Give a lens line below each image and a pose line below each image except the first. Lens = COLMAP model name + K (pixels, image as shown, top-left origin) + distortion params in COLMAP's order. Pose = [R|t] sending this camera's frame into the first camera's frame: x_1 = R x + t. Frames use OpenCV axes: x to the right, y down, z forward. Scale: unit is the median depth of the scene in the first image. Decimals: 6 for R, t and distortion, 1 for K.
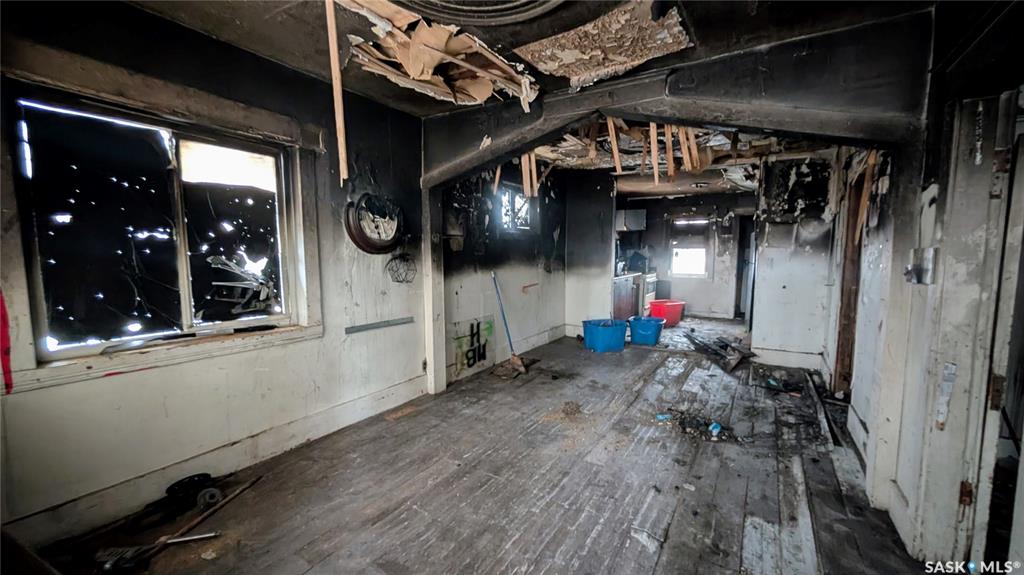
lens RADIAL K [[397.6, 0, 517.4], [0, 397.6, 293.2], [0, 0, 1]] dist [-0.001830, -0.000077]
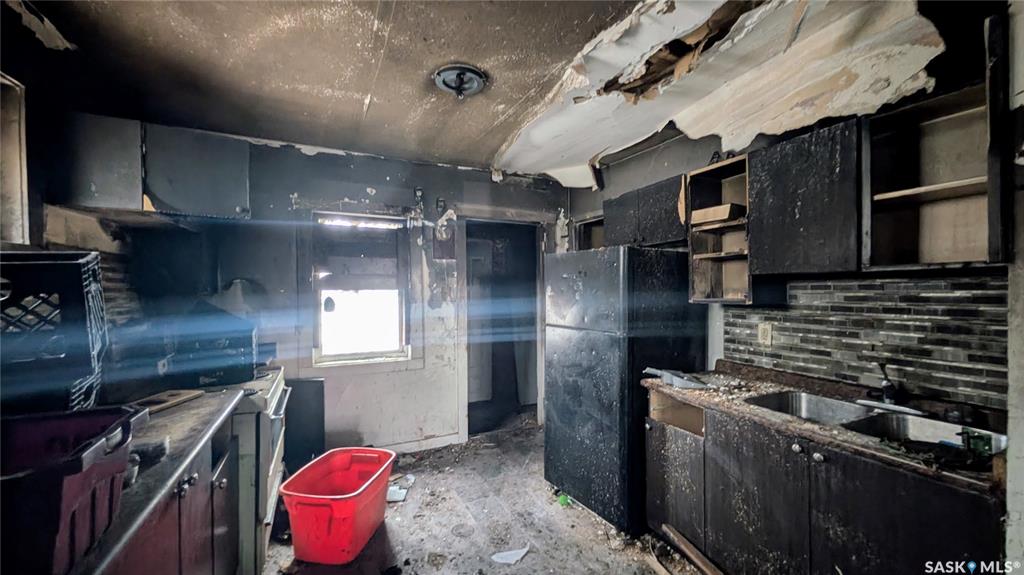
lens RADIAL K [[397.6, 0, 515.3], [0, 397.6, 289.7], [0, 0, 1]] dist [-0.001830, -0.000077]
pose [[0.538862, -0.012111, 0.842307, 0.185938], [0.092371, 0.994717, -0.044791, -0.083062], [-0.837314, 0.101941, 0.537134, 0.681332]]
